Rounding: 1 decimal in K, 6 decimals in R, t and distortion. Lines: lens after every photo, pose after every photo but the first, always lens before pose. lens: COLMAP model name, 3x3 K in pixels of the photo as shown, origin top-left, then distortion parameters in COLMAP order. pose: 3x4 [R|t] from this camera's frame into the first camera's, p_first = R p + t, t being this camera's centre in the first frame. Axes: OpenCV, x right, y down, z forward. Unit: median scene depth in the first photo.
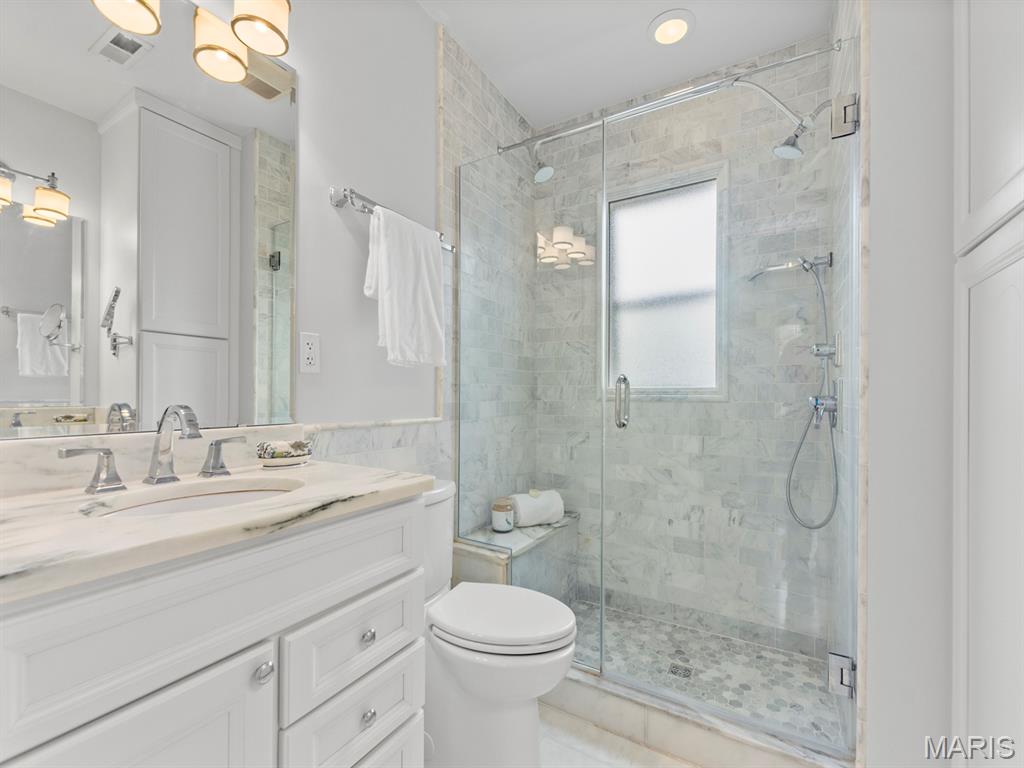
lens RADIAL K [[452.7, 0, 508.8], [0, 452.7, 392.6], [0, 0, 1]] dist [0.007526, -0.001277]
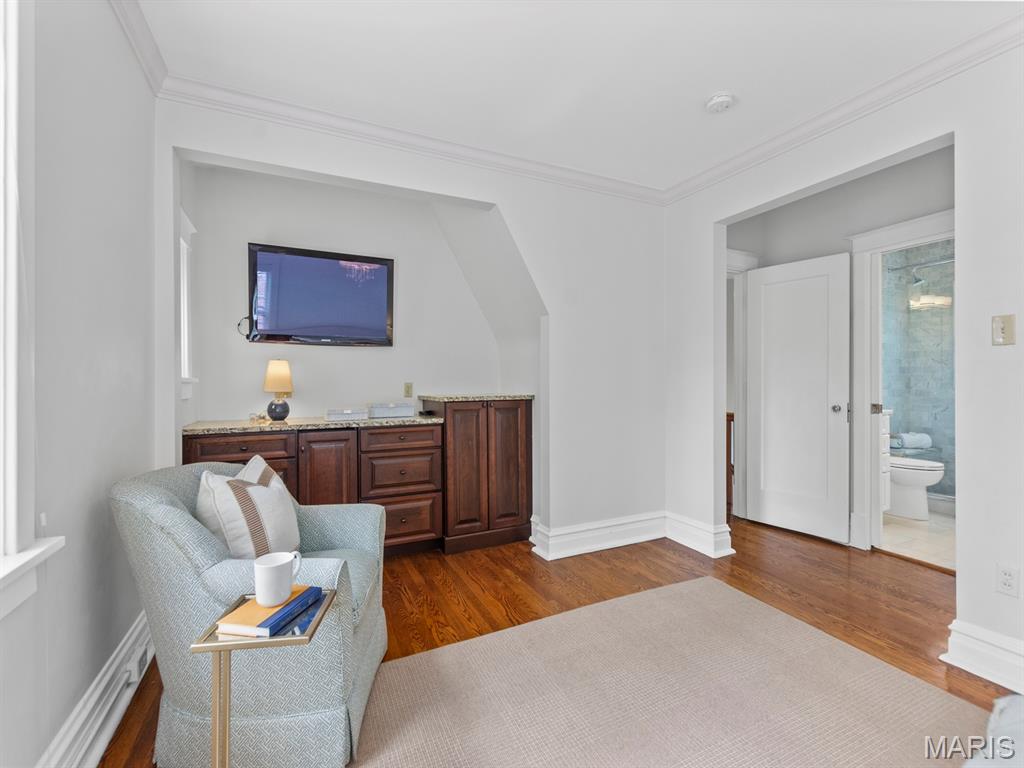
lens RADIAL K [[452.7, 0, 515.9], [0, 452.7, 379.4], [0, 0, 1]] dist [0.007526, -0.001277]
pose [[0.838909, -0.005507, -0.544244, -0.351243], [0.006795, 0.999977, 0.000356, -0.042460], [0.544230, -0.003997, 0.838927, -1.840335]]
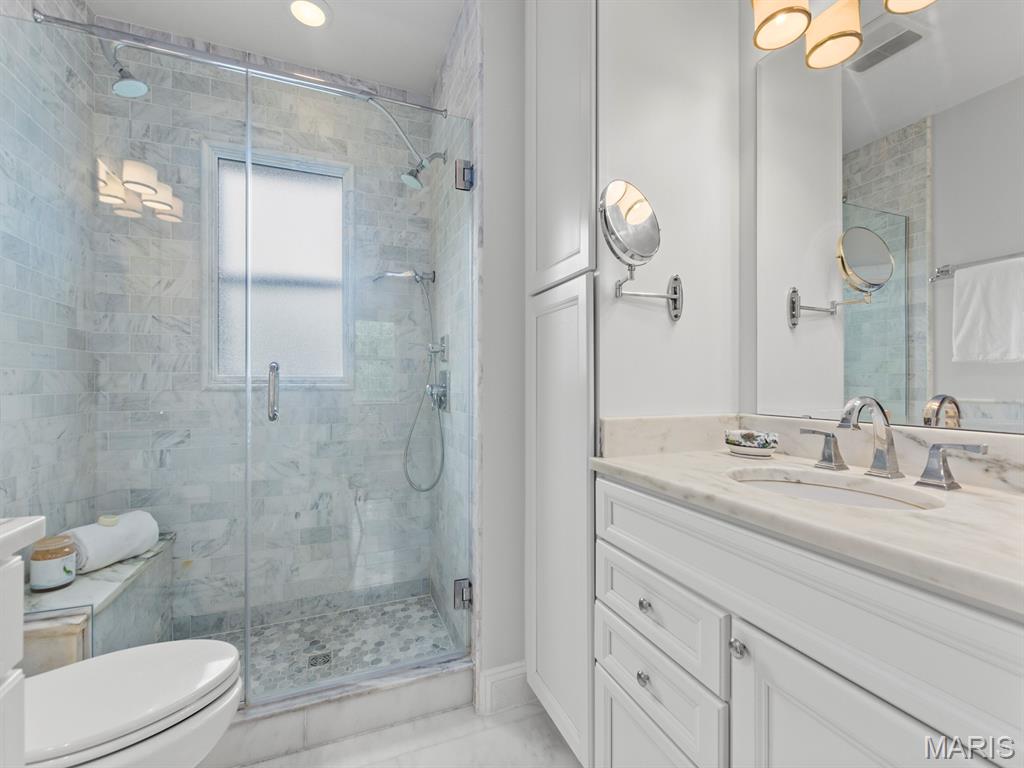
lens RADIAL K [[452.7, 0, 515.2], [0, 452.7, 380.5], [0, 0, 1]] dist [0.007526, -0.001277]
pose [[0.605074, 0.000247, 0.796169, -0.136396], [-0.001491, 0.999999, 0.000824, -0.003651], [-0.796168, -0.001686, 0.605073, 0.044521]]
